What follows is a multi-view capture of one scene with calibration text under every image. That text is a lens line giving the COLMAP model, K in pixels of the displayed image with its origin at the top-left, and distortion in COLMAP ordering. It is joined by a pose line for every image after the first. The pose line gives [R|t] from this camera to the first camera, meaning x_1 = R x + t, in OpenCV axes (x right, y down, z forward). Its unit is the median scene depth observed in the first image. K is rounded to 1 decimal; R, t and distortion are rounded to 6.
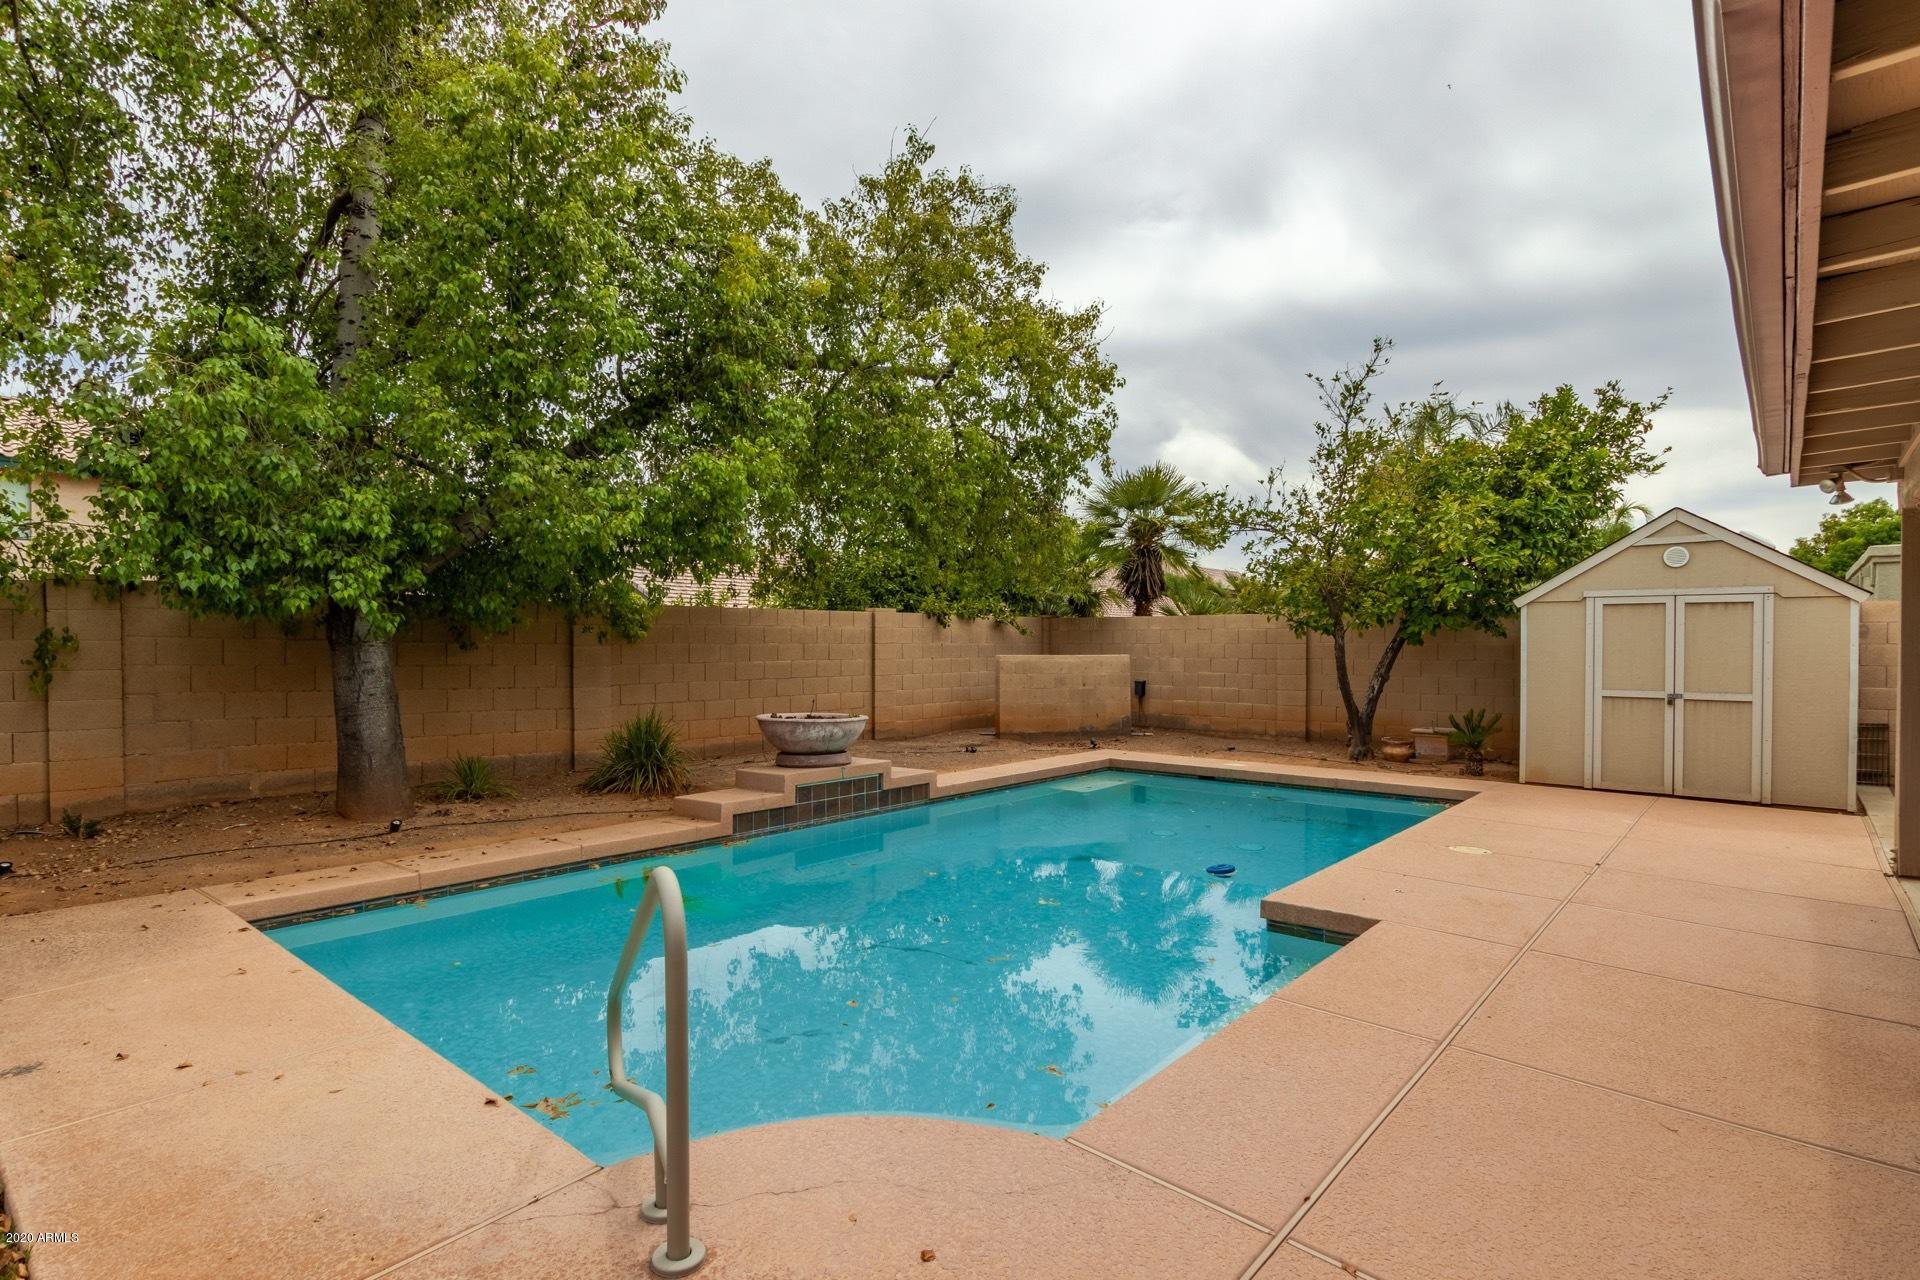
lens RADIAL K [[941.2, 0, 958.8], [0, 941.2, 649.9], [0, 0, 1]] dist [0.000422, -0.009884]
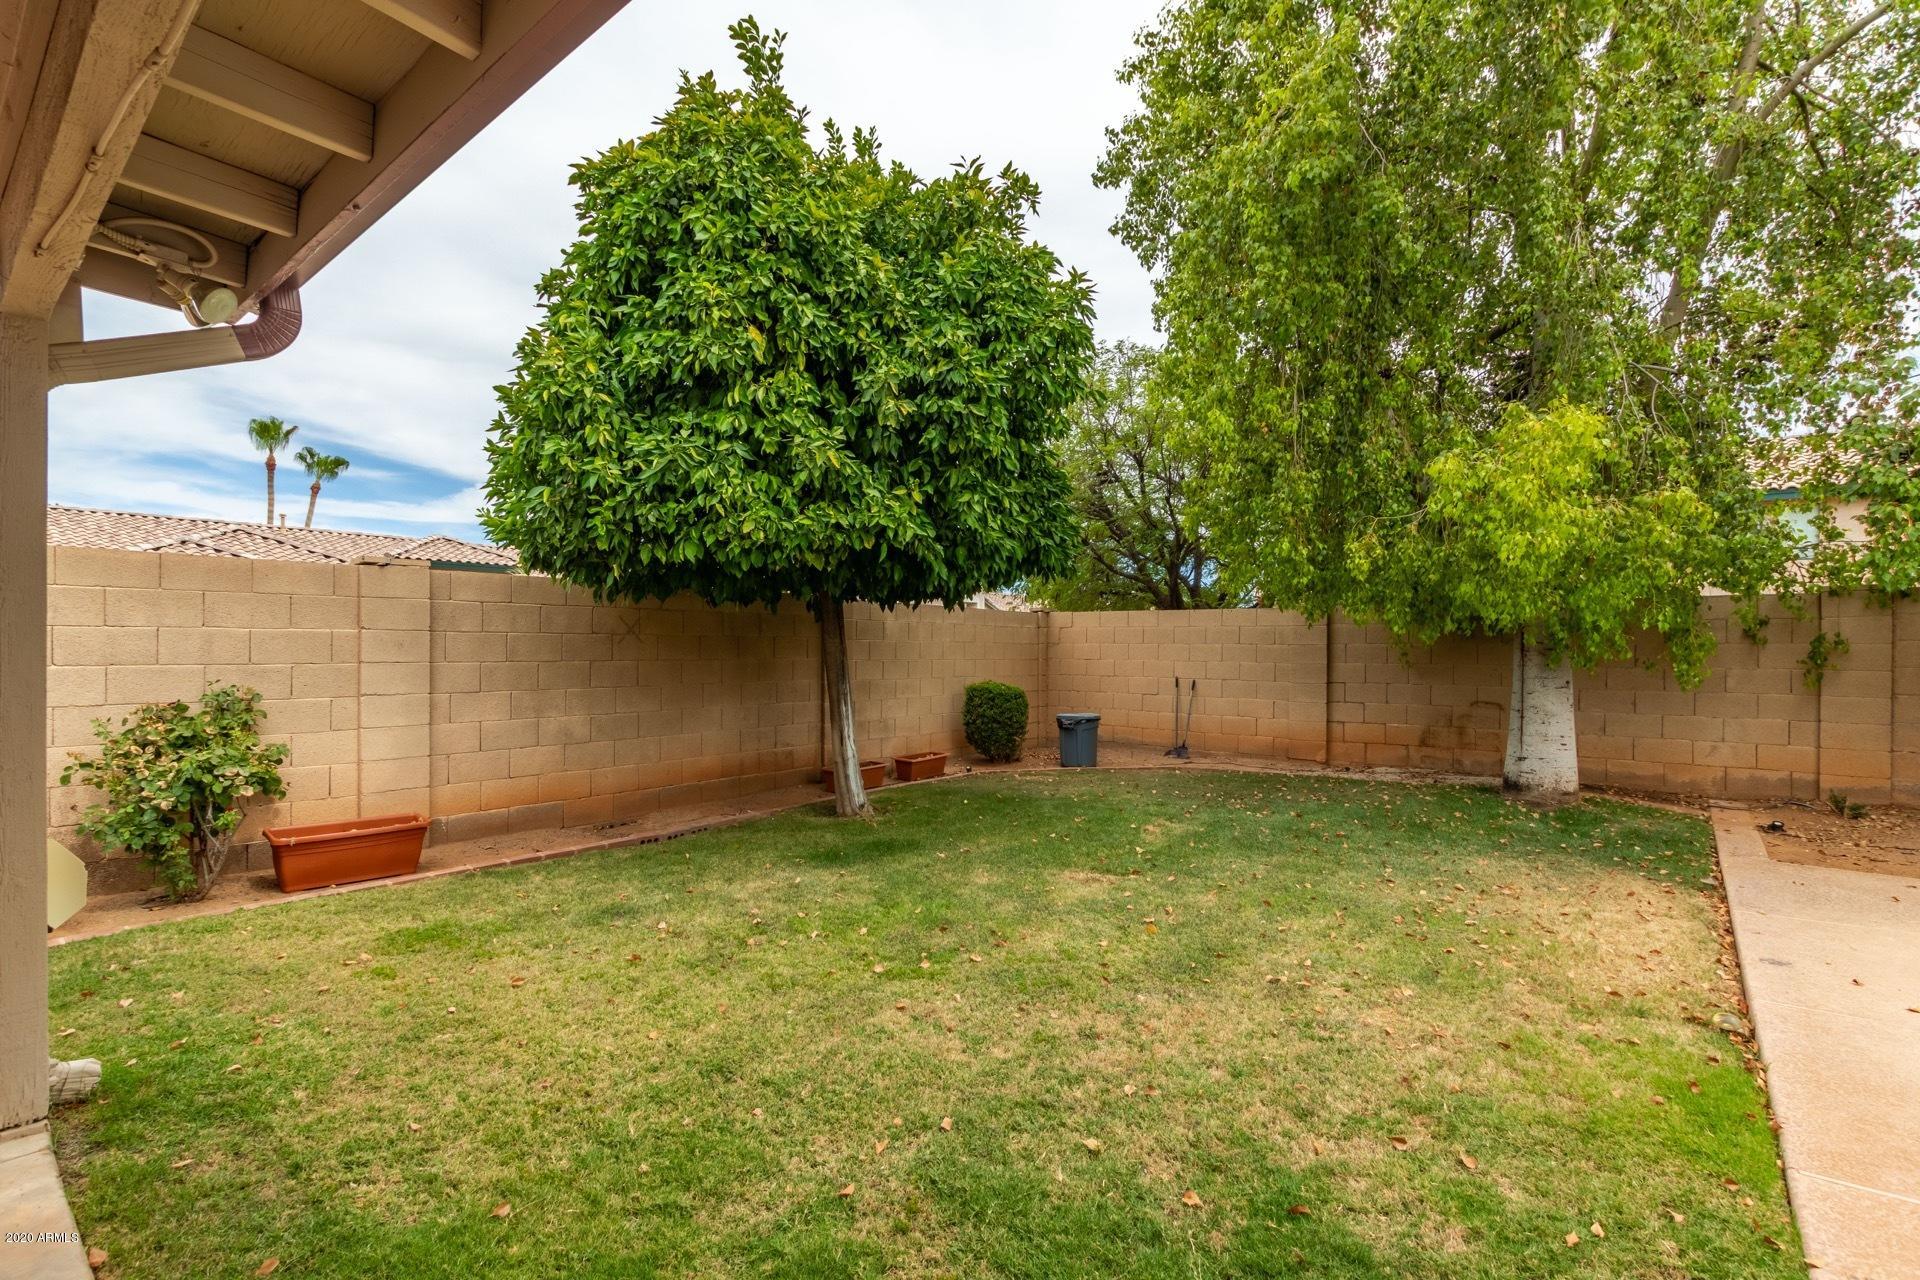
lens RADIAL K [[901.3, 0, 961.8], [0, 901.3, 650.2], [0, 0, 1]] dist [0.009636, 0.000363]
pose [[0.027418, 0.004275, -0.999615, 0.132545], [-0.020443, 0.999784, 0.003715, 0.015602], [0.999415, 0.020333, 0.027499, -0.106493]]
